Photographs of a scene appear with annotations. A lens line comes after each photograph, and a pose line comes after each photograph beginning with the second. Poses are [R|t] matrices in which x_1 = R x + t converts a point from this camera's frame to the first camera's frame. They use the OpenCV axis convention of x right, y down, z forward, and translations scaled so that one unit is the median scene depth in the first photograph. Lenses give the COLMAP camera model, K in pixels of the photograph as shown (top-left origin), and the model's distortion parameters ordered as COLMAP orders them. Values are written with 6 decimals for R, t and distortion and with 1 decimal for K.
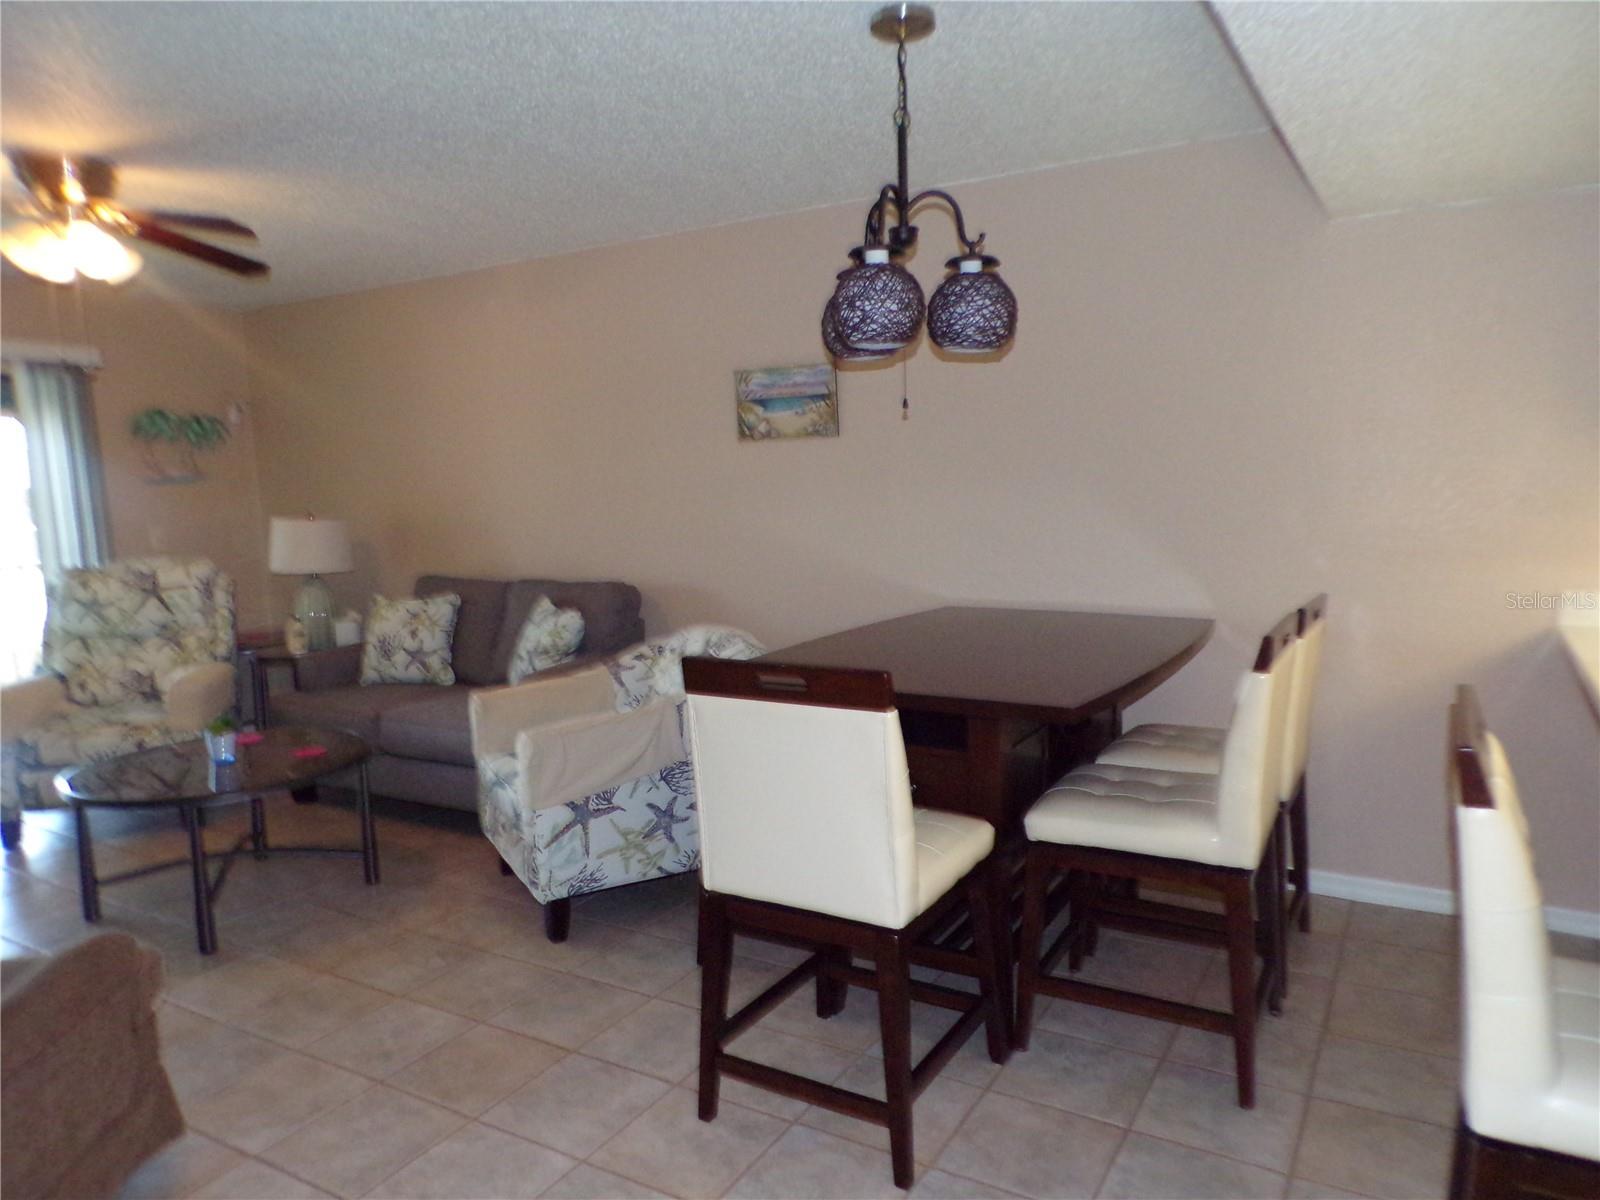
lens RADIAL K [[1100.9, 0, 809.7], [0, 1100.9, 624.4], [0, 0, 1]] dist [0.020994, -0.005252]
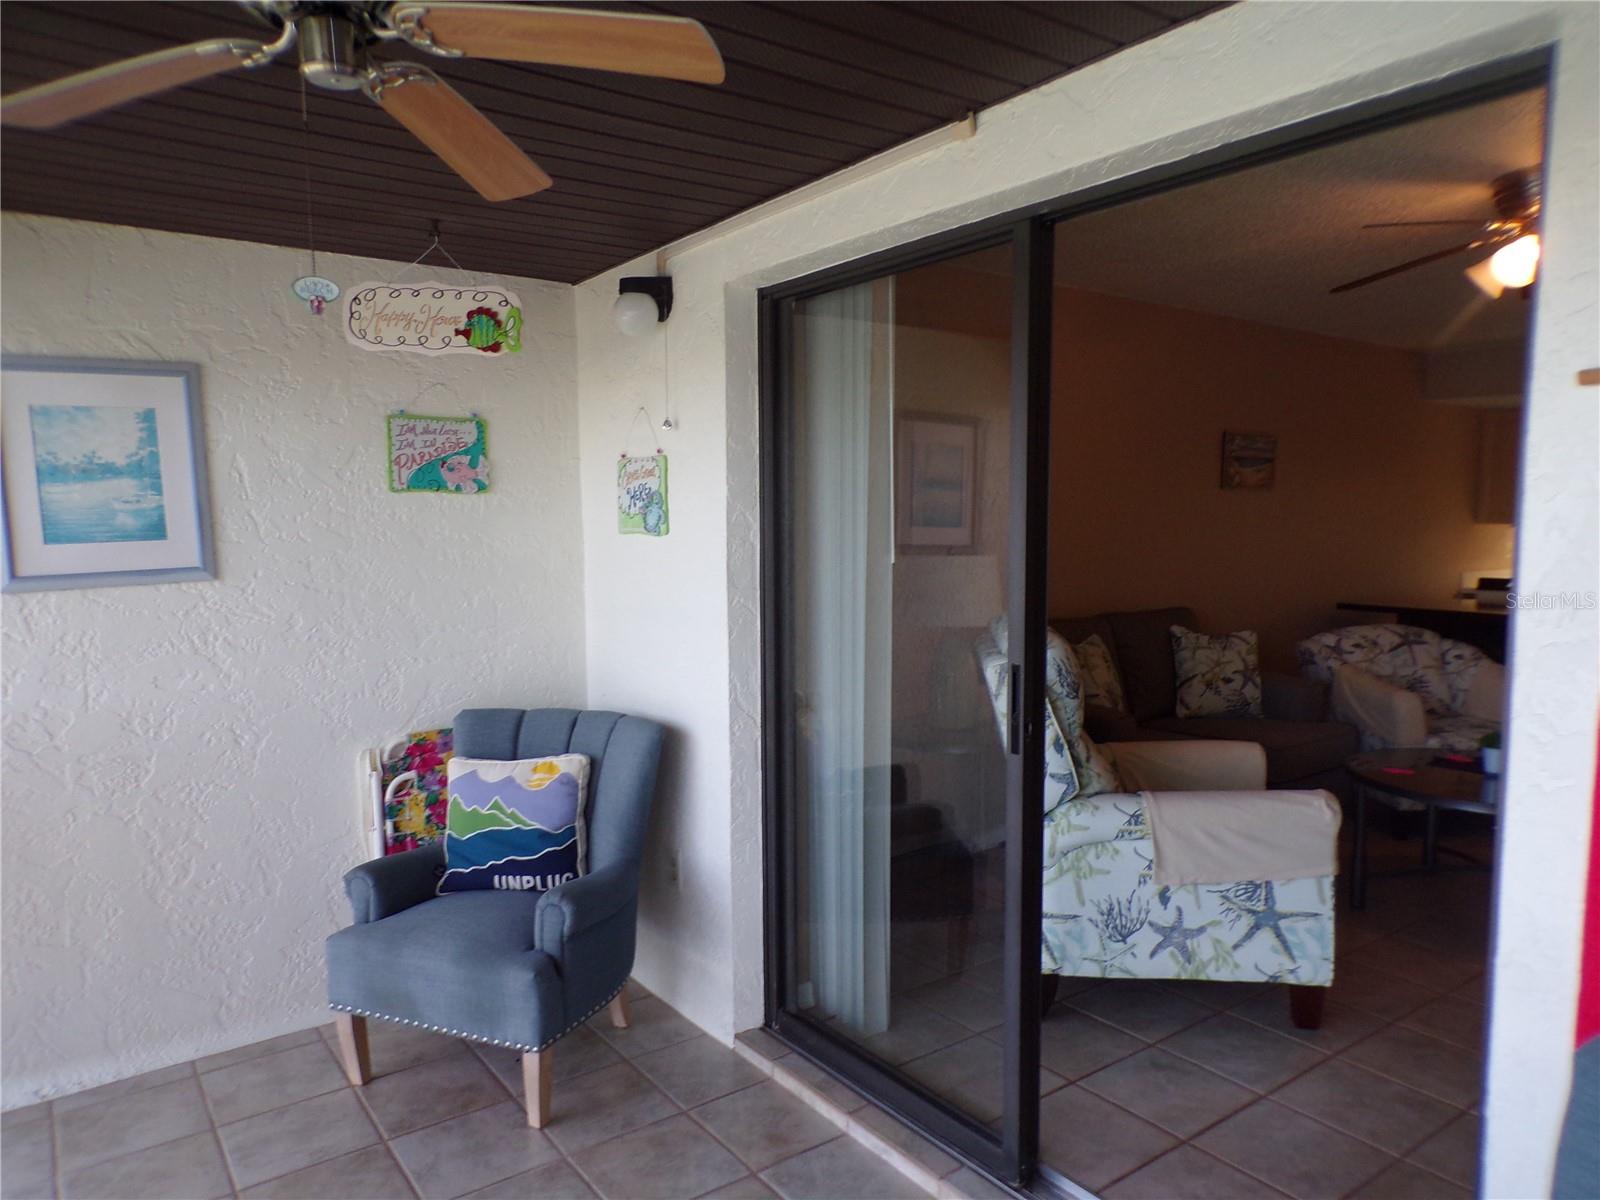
lens RADIAL K [[1091.2, 0, 800.0], [0, 1091.2, 600.0], [0, 0, 1]] dist [0.001183, 0.003541]
pose [[0.388737, -0.042441, 0.920371, -1.482926], [0.113515, 0.993534, -0.002130, -0.096699], [-0.914329, 0.105305, 0.391041, 1.022887]]
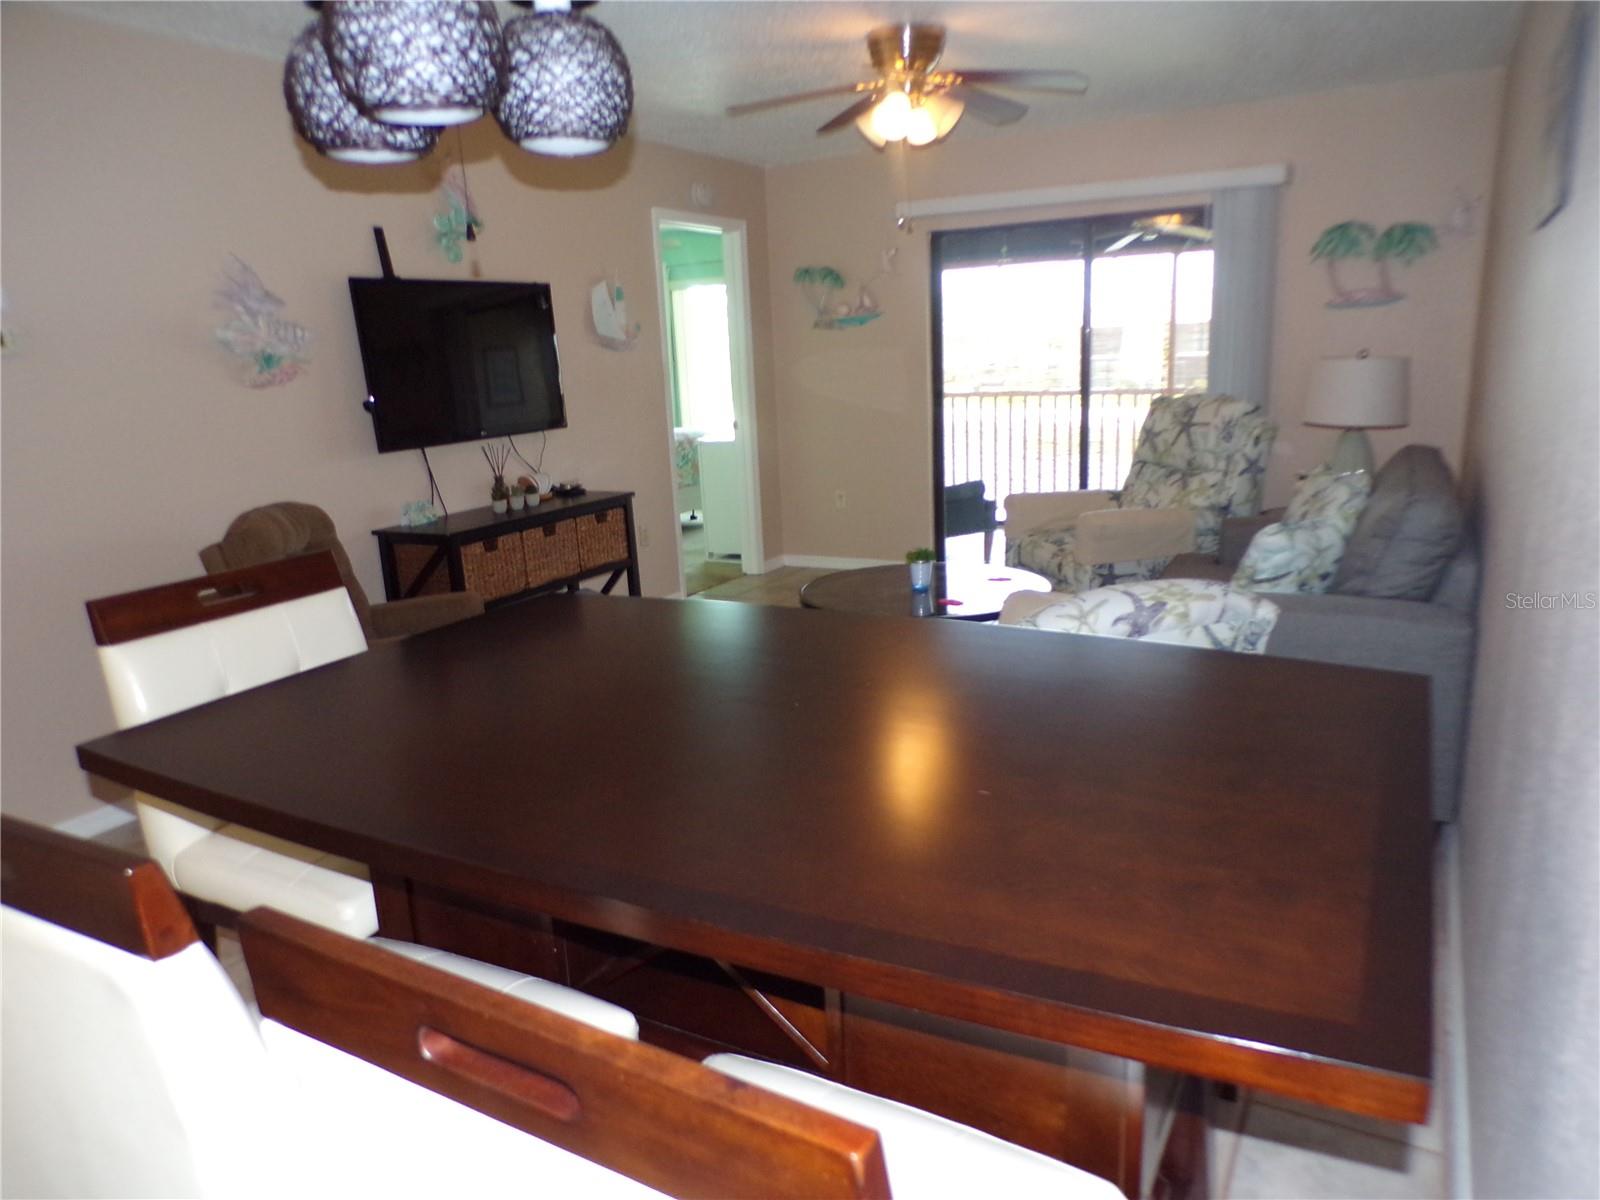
lens RADIAL K [[1085.0, 0, 811.2], [0, 1085.0, 610.6], [0, 0, 1]] dist [0.000203, 0.004725]
pose [[0.028956, 0.273555, -0.961421, 0.428514], [-0.101625, 0.957646, 0.269420, -0.114439], [0.994401, 0.089904, 0.055529, 0.728596]]
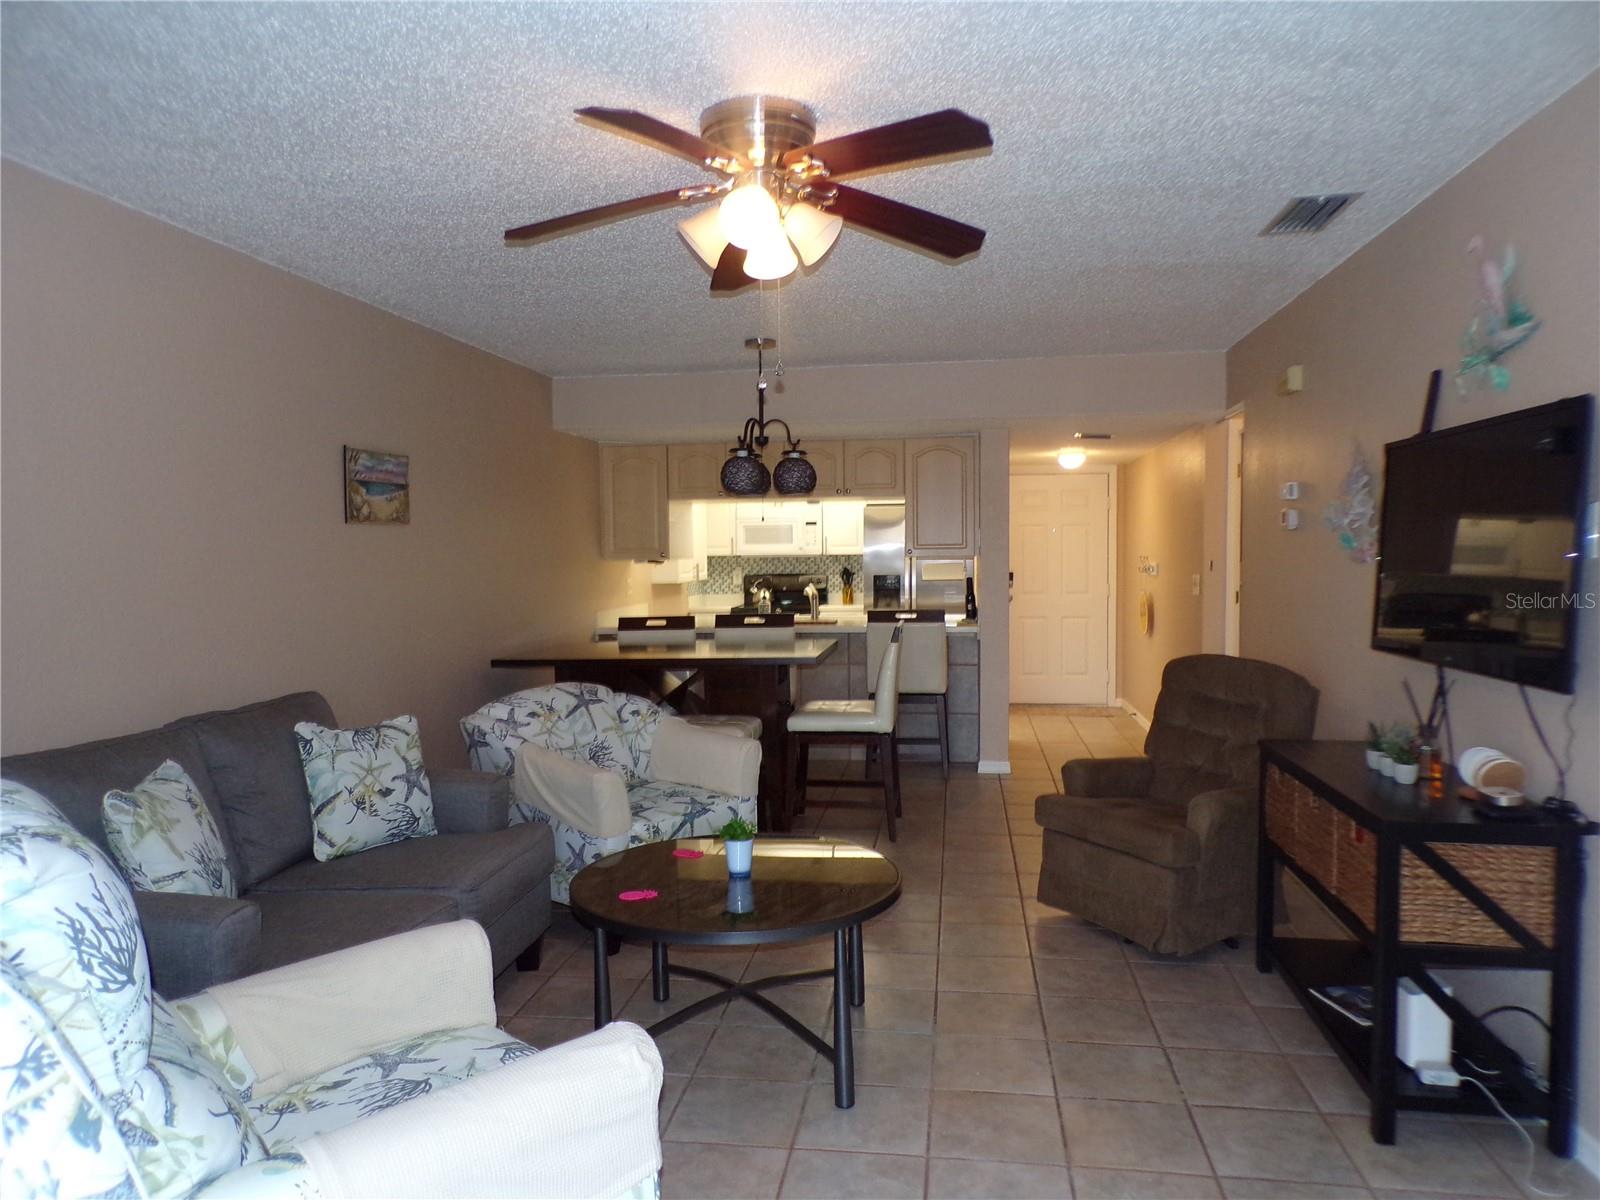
lens RADIAL K [[1088.2, 0, 808.2], [0, 1088.2, 600.2], [0, 0, 1]] dist [-0.004682, -0.004205]
pose [[-0.387793, -0.004645, 0.921735, -1.121154], [0.162103, 0.984058, 0.073160, -0.111287], [-0.907380, 0.177787, -0.380858, 1.065983]]
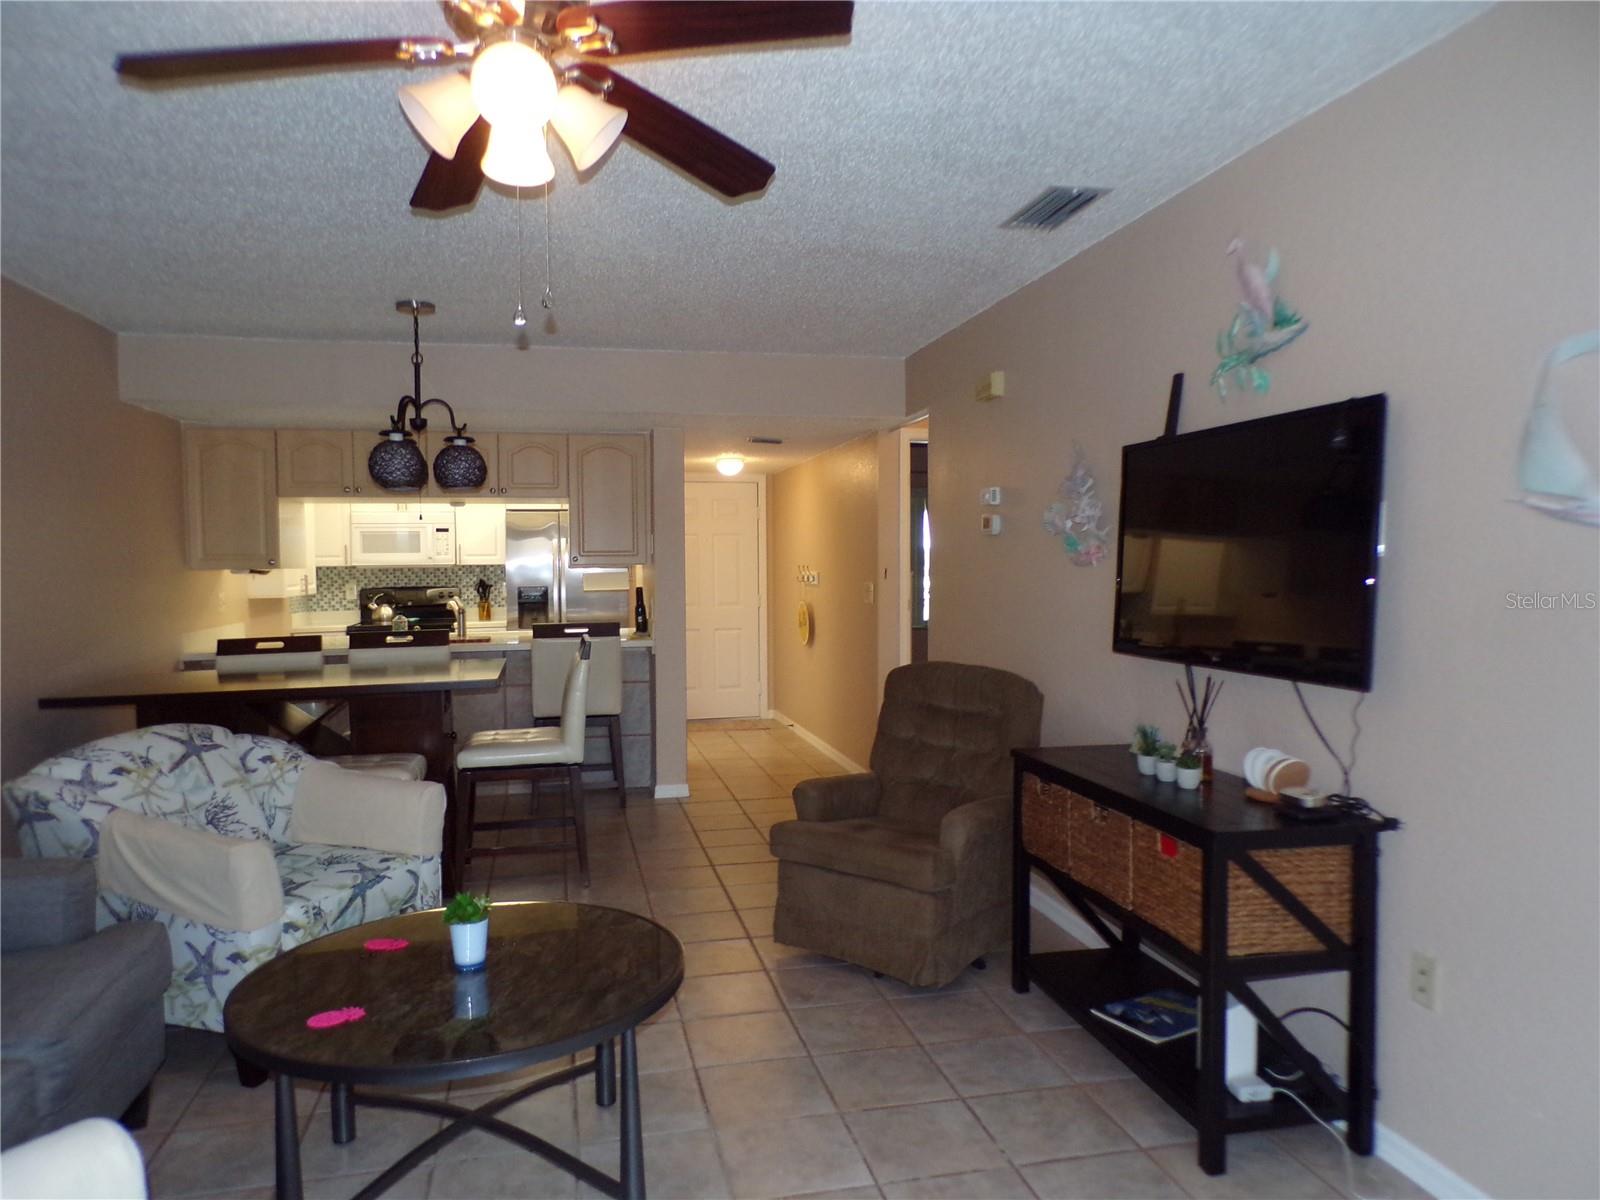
lens RADIAL K [[1085.0, 0, 811.2], [0, 1085.0, 610.6], [0, 0, 1]] dist [0.000203, 0.004725]
pose [[-0.692196, 0.006313, 0.721682, -0.964380], [0.138494, 0.982539, 0.124241, -0.109664], [-0.708297, 0.185948, -0.680984, 1.083485]]
